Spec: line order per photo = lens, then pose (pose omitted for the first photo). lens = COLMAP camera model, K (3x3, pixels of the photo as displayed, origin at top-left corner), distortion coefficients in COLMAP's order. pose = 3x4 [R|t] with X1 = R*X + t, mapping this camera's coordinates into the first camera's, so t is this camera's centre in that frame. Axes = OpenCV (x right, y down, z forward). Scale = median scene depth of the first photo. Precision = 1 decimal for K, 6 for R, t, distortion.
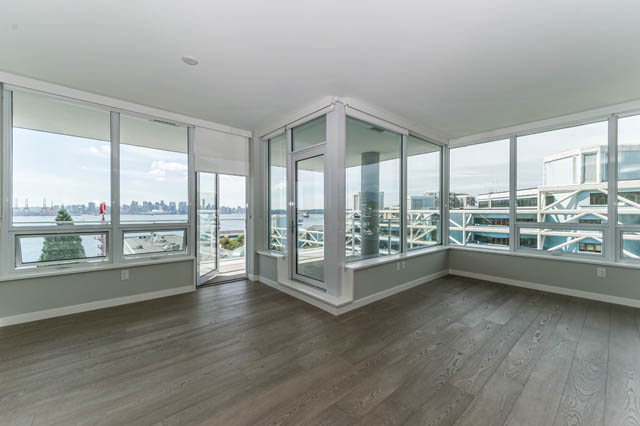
lens RADIAL K [[260.1, 0, 320.6], [0, 260.1, 211.3], [0, 0, 1]] dist [0.016384, -0.003310]
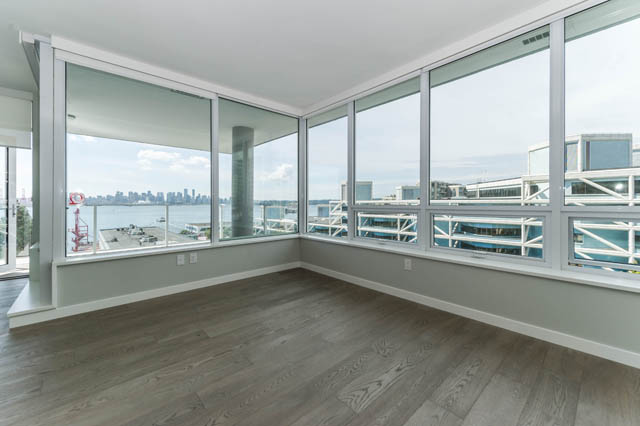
lens RADIAL K [[260.1, 0, 332.6], [0, 260.1, 206.5], [0, 0, 1]] dist [0.016384, -0.003310]
pose [[0.999809, -0.002416, 0.019408, 0.089339], [0.002127, 0.999887, 0.014883, 0.004178], [-0.019442, -0.014838, 0.999701, 0.021616]]
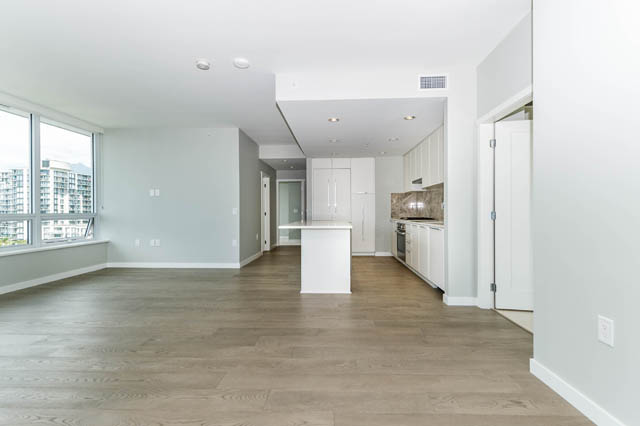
lens RADIAL K [[260.1, 0, 325.5], [0, 260.1, 212.6], [0, 0, 1]] dist [0.016384, -0.003310]
pose [[-0.746433, 0.000729, 0.665461, -0.043402], [0.001772, 0.999998, 0.000893, 0.004276], [-0.665459, 0.001845, -0.746432, 0.090704]]
